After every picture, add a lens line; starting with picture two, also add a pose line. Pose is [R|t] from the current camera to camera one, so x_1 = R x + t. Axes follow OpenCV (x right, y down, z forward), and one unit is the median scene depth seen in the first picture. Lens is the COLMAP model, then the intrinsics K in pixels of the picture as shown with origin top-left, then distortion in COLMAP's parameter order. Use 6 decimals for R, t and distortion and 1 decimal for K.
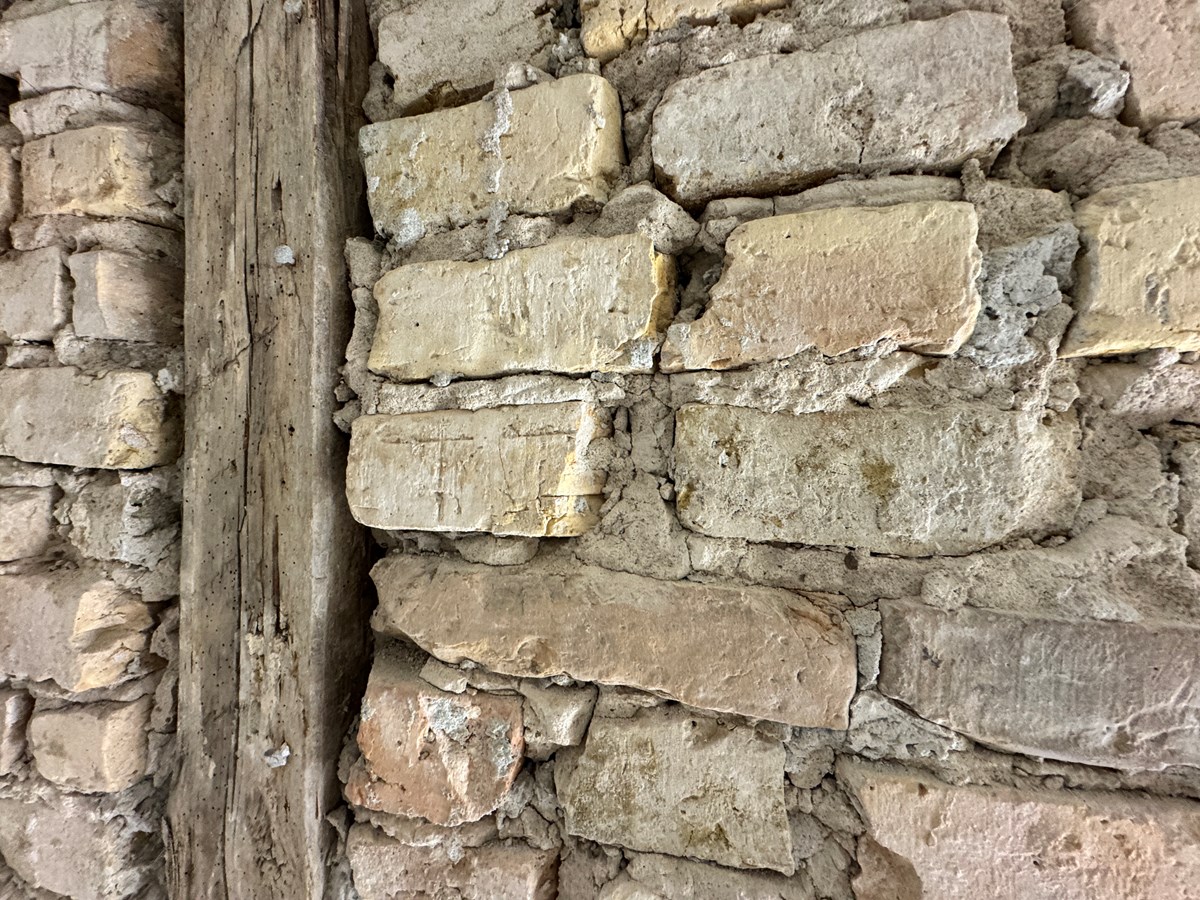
lens RADIAL K [[475.2, 0, 599.9], [0, 475.2, 450.8], [0, 0, 1]] dist [-0.002379, -0.000080]
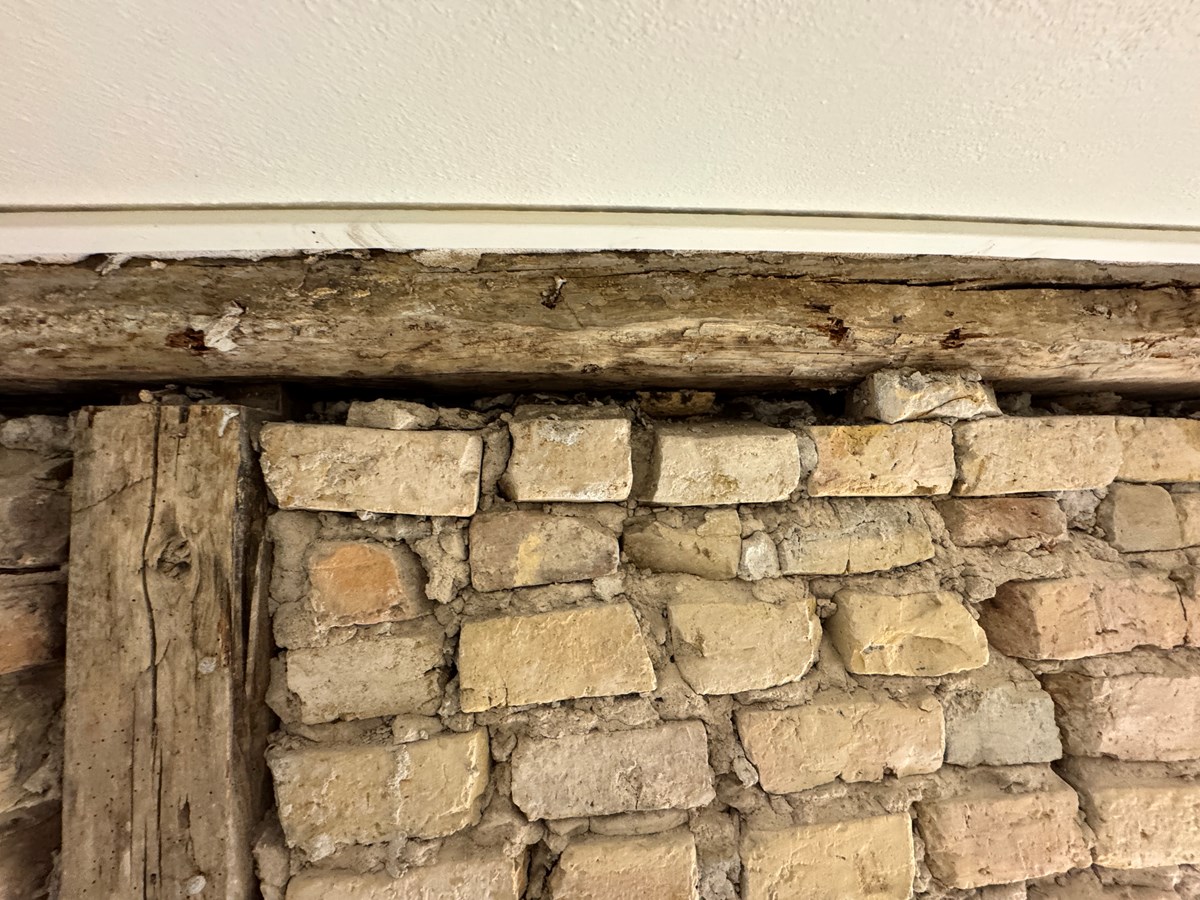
lens RADIAL K [[475.2, 0, 603.2], [0, 475.2, 451.9], [0, 0, 1]] dist [-0.002379, -0.000080]
pose [[0.945767, -0.009938, 0.324695, -0.087543], [0.028765, 0.998168, -0.053235, -1.499126], [-0.323571, 0.059687, 0.944320, -0.539960]]
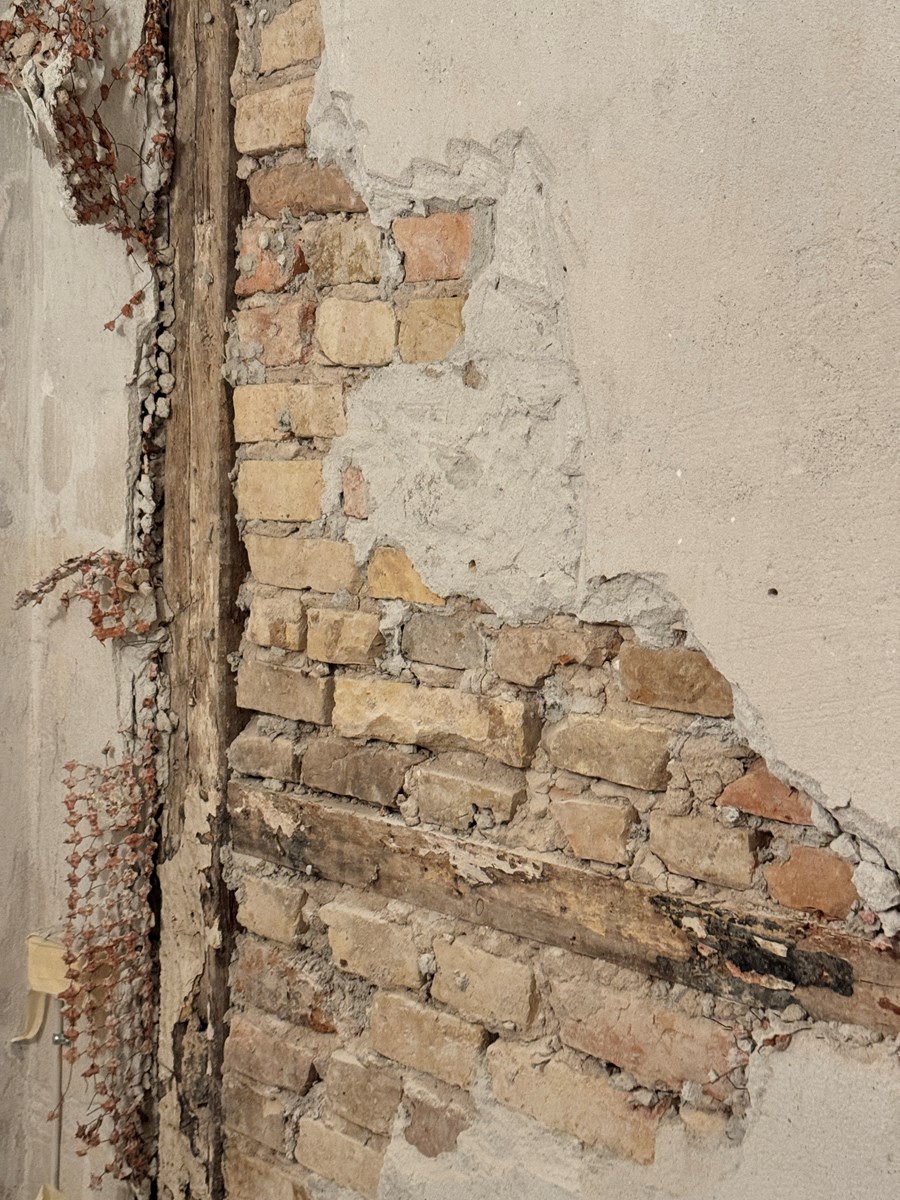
lens RADIAL K [[1648.7, 0, 482.2], [0, 1648.7, 582.3], [0, 0, 1]] dist [0.111146, 0.000000]
pose [[0.863193, 0.038791, -0.503382, 4.209376], [-0.005909, 0.997752, 0.066755, 1.569741], [0.504840, -0.054648, 0.861481, -4.891049]]
